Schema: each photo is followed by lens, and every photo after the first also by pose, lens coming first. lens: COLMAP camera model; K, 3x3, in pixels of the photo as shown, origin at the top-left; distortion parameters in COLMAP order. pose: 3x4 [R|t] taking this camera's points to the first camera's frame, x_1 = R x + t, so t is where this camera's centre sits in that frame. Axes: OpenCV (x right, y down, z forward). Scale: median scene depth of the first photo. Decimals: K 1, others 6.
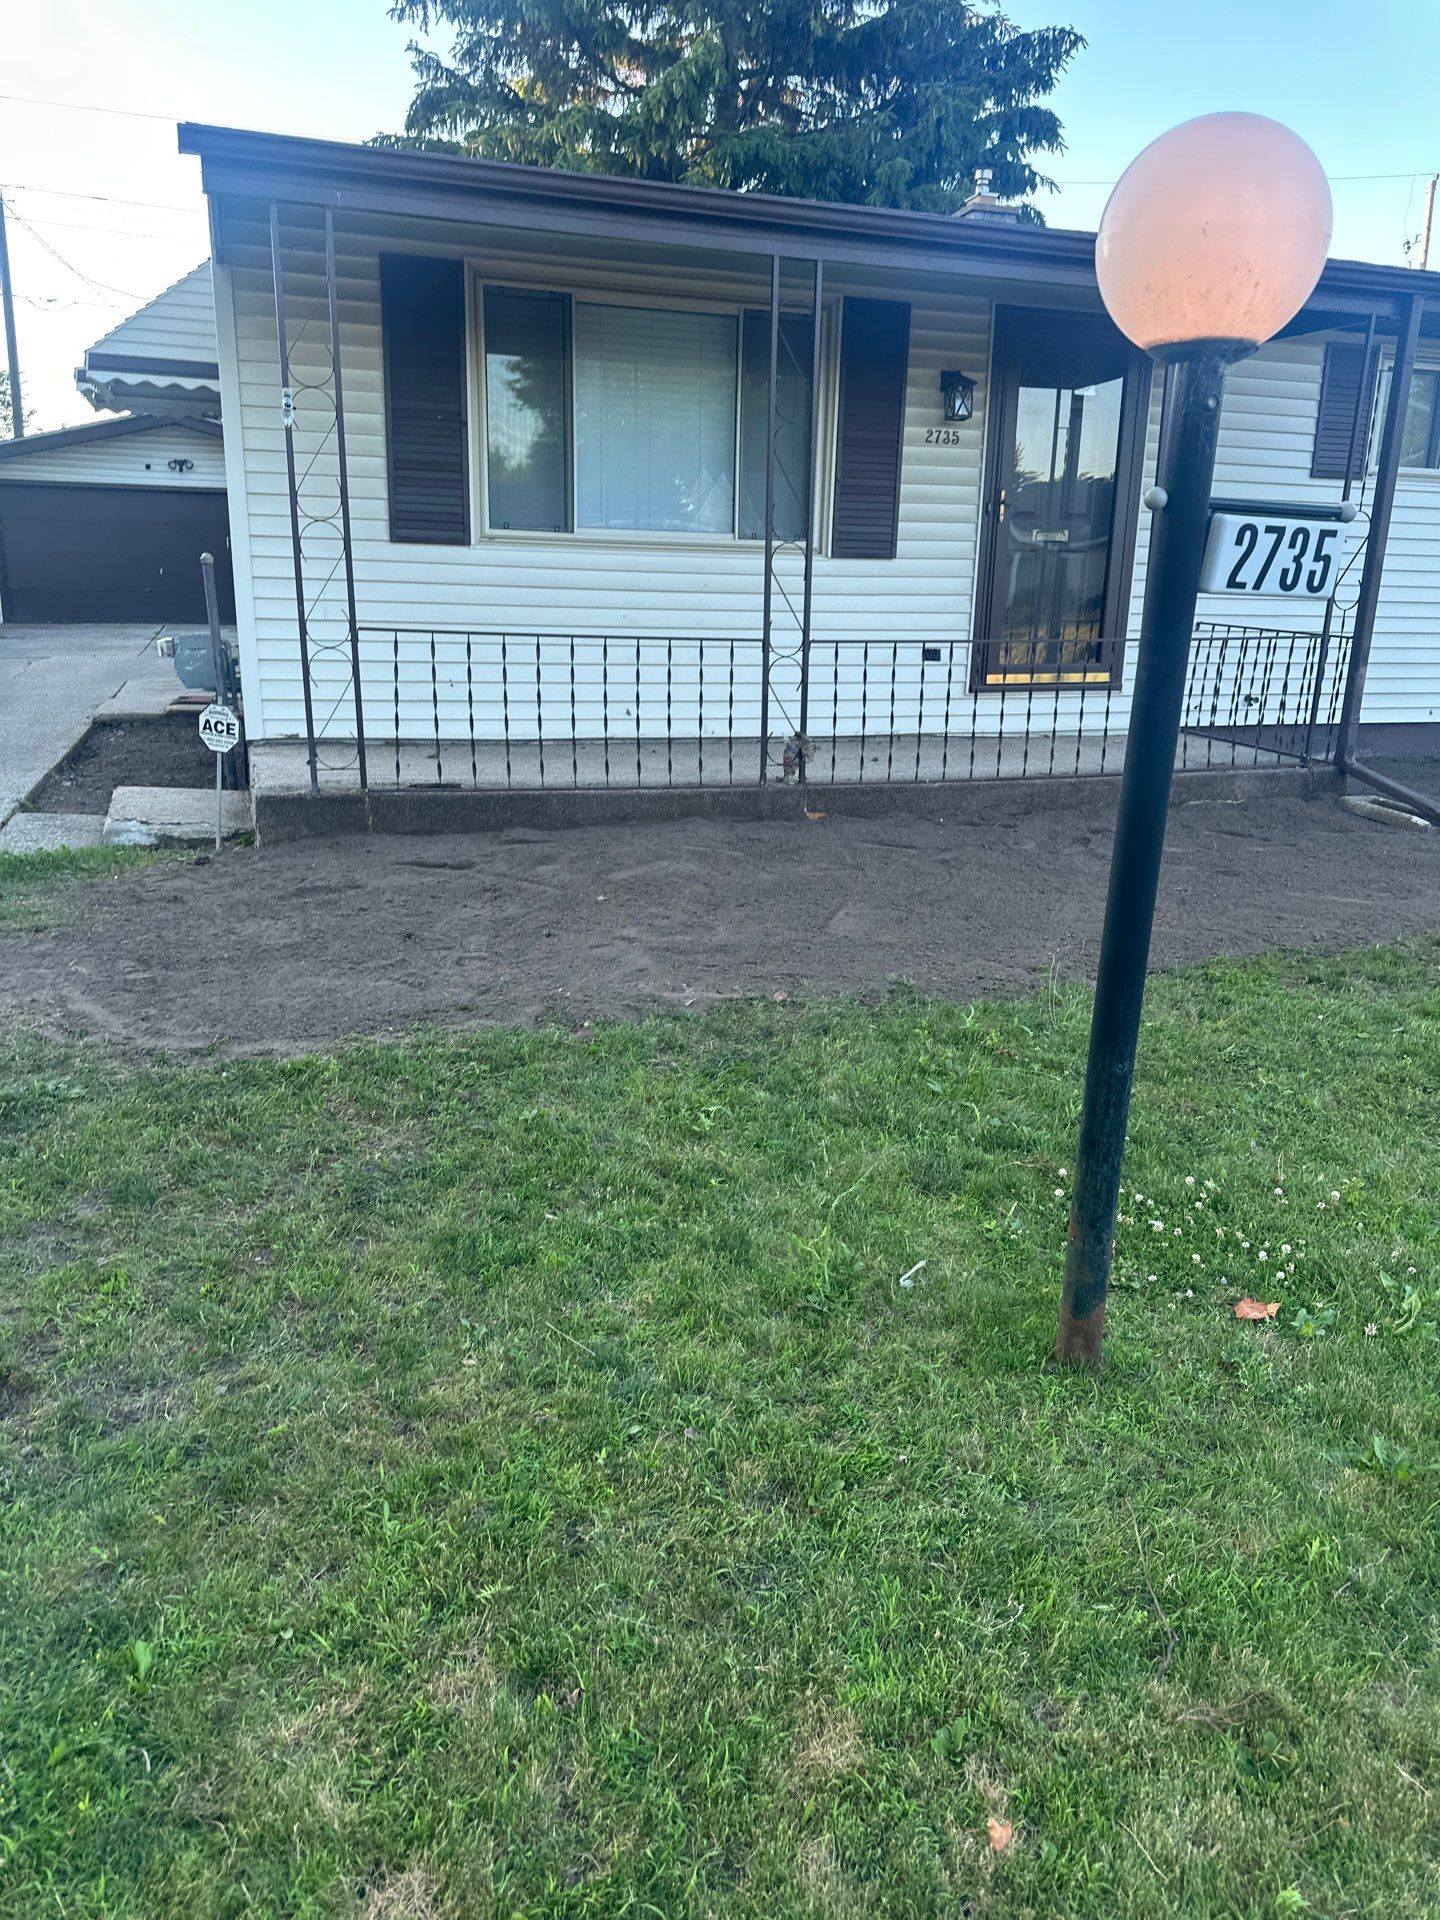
lens RADIAL K [[1343.3, 0, 728.5], [0, 1343.3, 934.9], [0, 0, 1]] dist [0.022100, -0.037395]
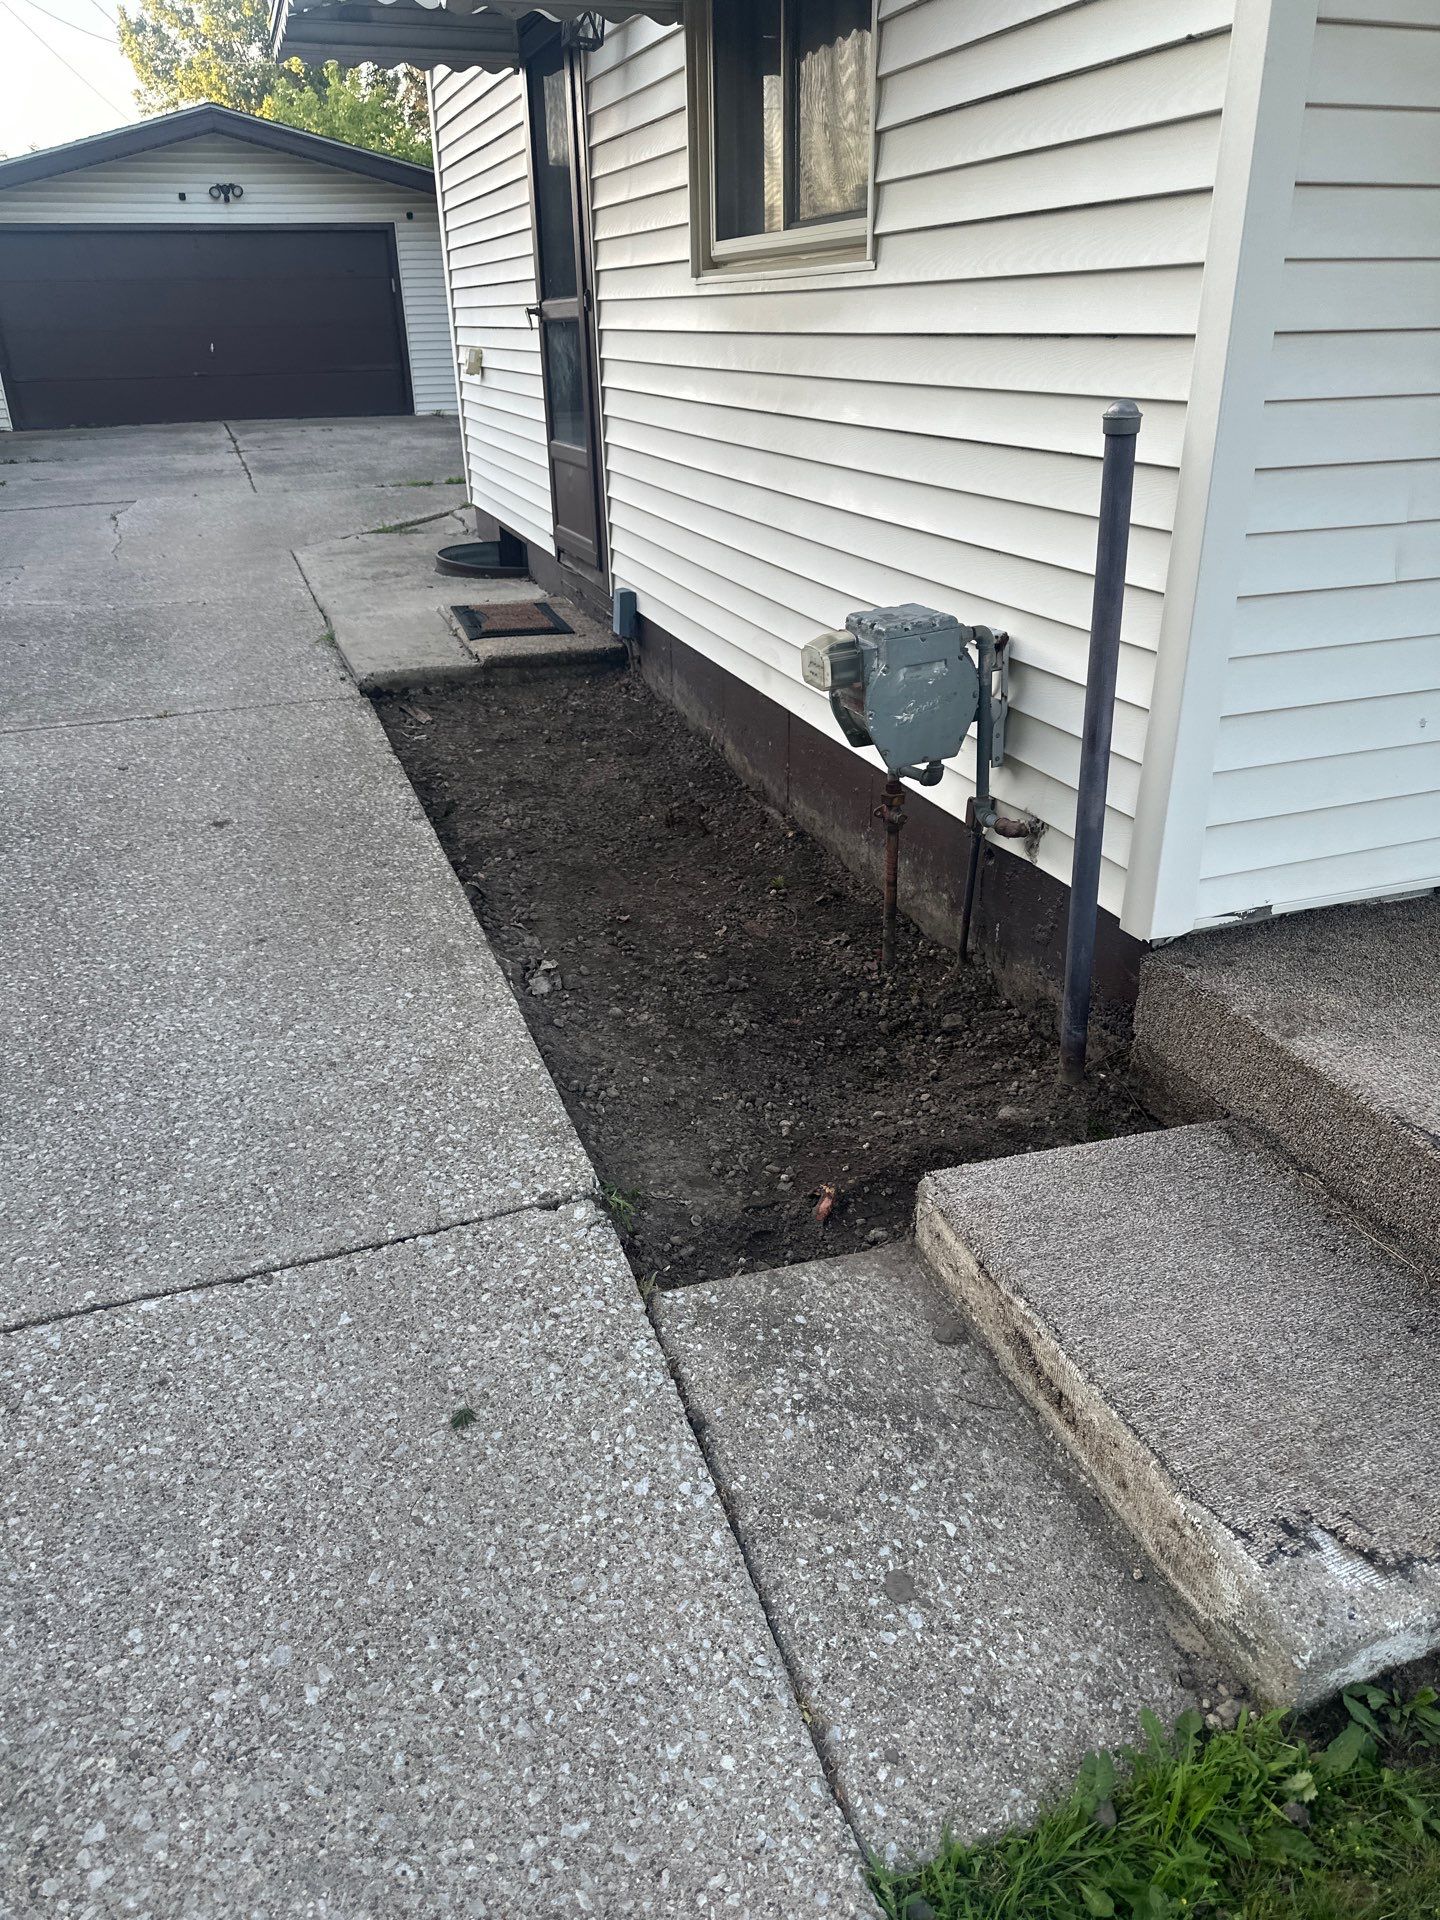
lens RADIAL K [[1343.3, 0, 723.5], [0, 1343.3, 957.6], [0, 0, 1]] dist [0.022100, -0.037395]
pose [[0.999259, -0.037735, -0.007588, -0.434712], [0.038488, 0.981786, 0.186052, -0.196429], [0.000429, -0.186206, 0.982511, 0.605881]]
